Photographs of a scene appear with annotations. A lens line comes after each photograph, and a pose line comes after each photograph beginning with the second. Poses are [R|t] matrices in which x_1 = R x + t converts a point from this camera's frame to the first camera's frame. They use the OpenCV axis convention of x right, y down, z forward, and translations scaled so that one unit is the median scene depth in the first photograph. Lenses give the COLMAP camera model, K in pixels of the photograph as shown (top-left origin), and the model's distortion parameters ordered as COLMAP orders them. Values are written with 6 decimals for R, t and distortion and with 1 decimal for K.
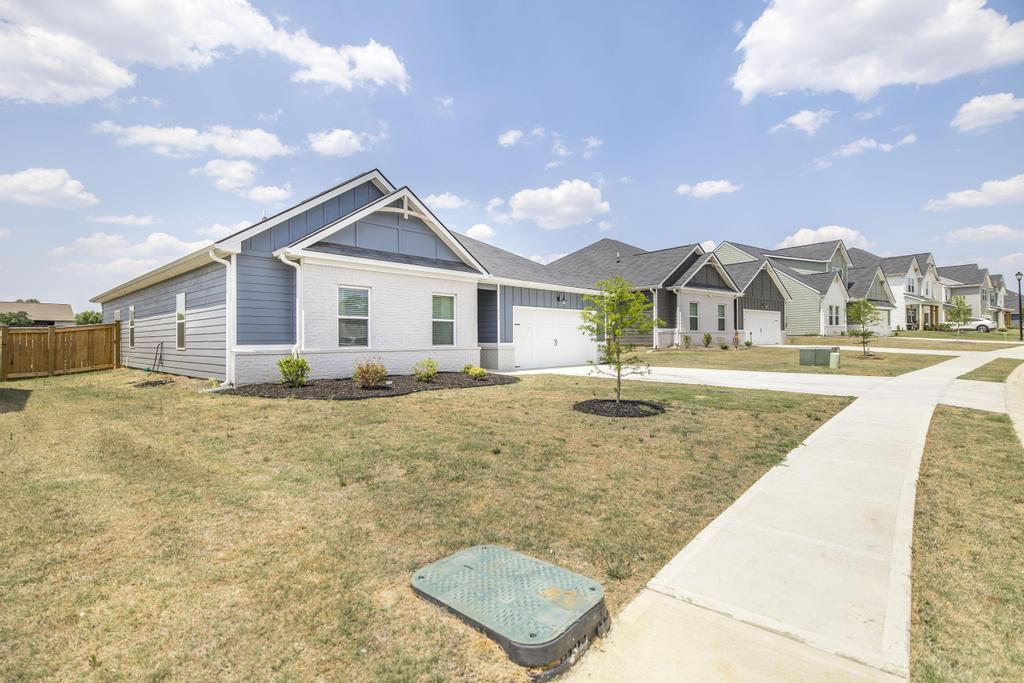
lens RADIAL K [[495.2, 0, 515.0], [0, 495.2, 339.3], [0, 0, 1]] dist [-0.001019, 0.000898]
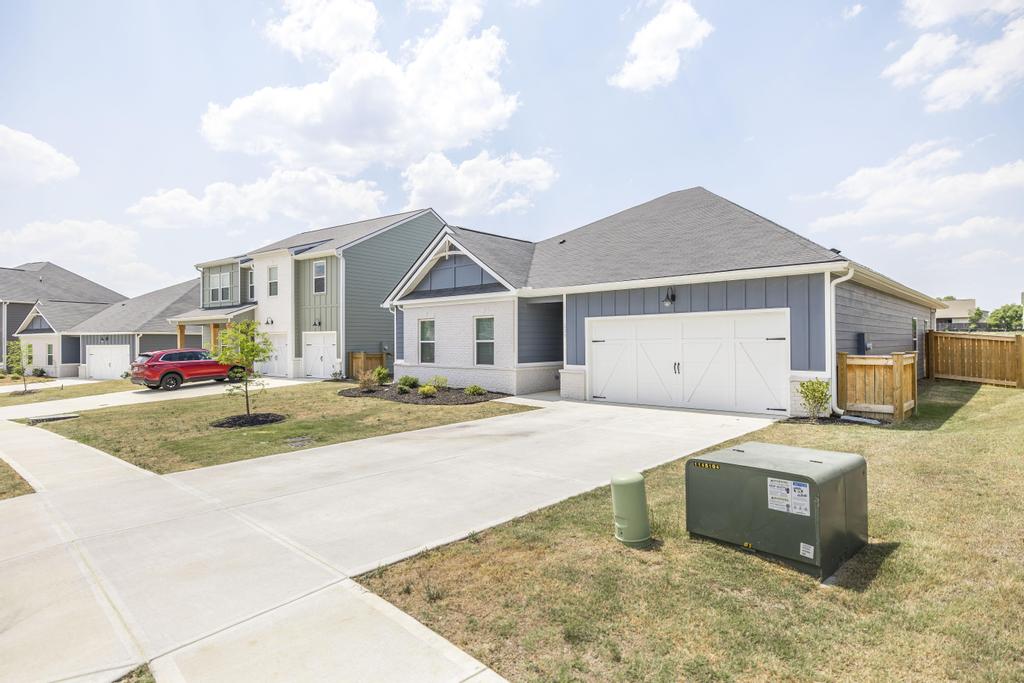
lens RADIAL K [[540.6, 0, 520.5], [0, 540.6, 340.7], [0, 0, 1]] dist [-0.000237, -0.000042]
pose [[0.012437, 0.004018, -0.999915, 0.904454], [0.010776, 0.999933, 0.004152, -0.038890], [0.999865, -0.010826, 0.012392, 0.950240]]
